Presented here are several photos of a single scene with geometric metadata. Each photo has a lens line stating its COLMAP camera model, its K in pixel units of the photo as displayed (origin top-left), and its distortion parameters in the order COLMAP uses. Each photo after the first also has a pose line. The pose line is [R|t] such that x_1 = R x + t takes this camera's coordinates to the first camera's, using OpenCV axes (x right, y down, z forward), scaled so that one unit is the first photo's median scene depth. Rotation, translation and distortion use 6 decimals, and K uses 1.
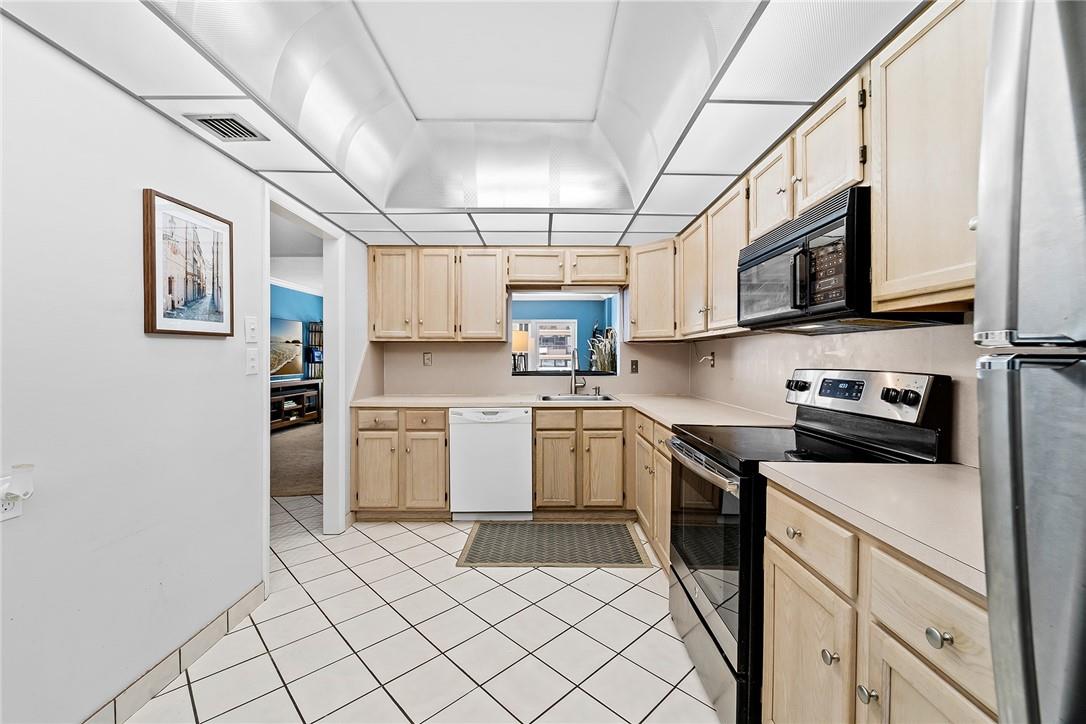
lens RADIAL K [[439.0, 0, 546.7], [0, 439.0, 357.7], [0, 0, 1]] dist [0.013437, -0.003479]
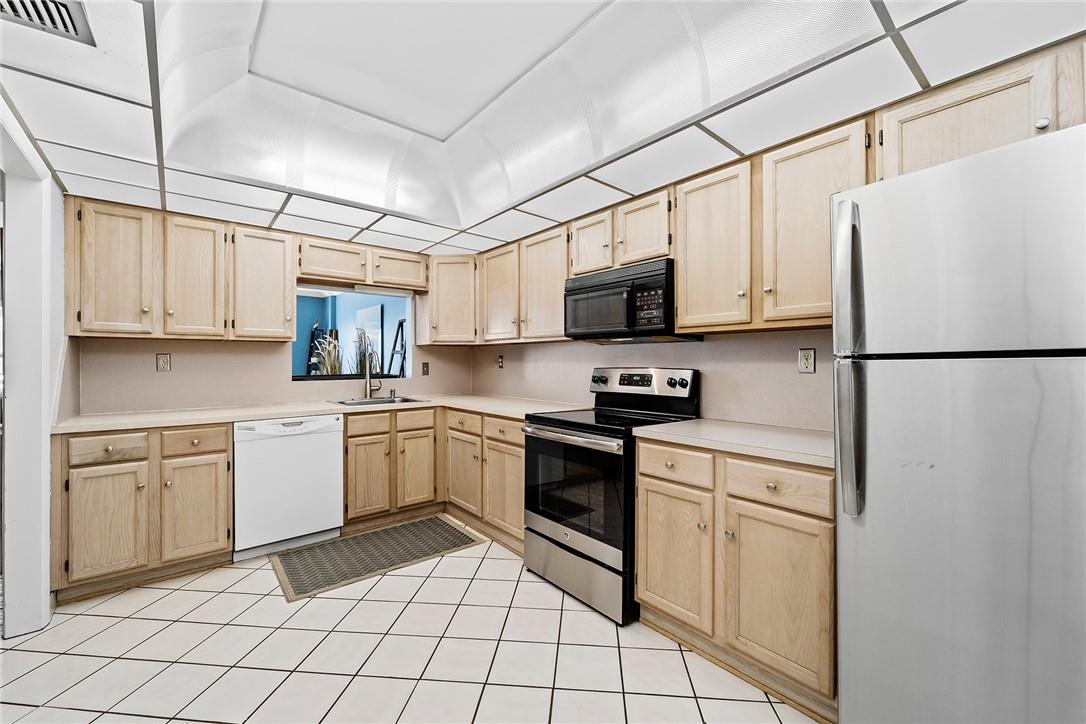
lens RADIAL K [[439.0, 0, 546.7], [0, 439.0, 357.7], [0, 0, 1]] dist [0.013437, -0.003479]
pose [[0.769022, 0.003097, 0.639214, -0.299094], [0.000794, 0.999983, -0.005801, 0.000332], [-0.639221, 0.004968, 0.769007, 0.007566]]
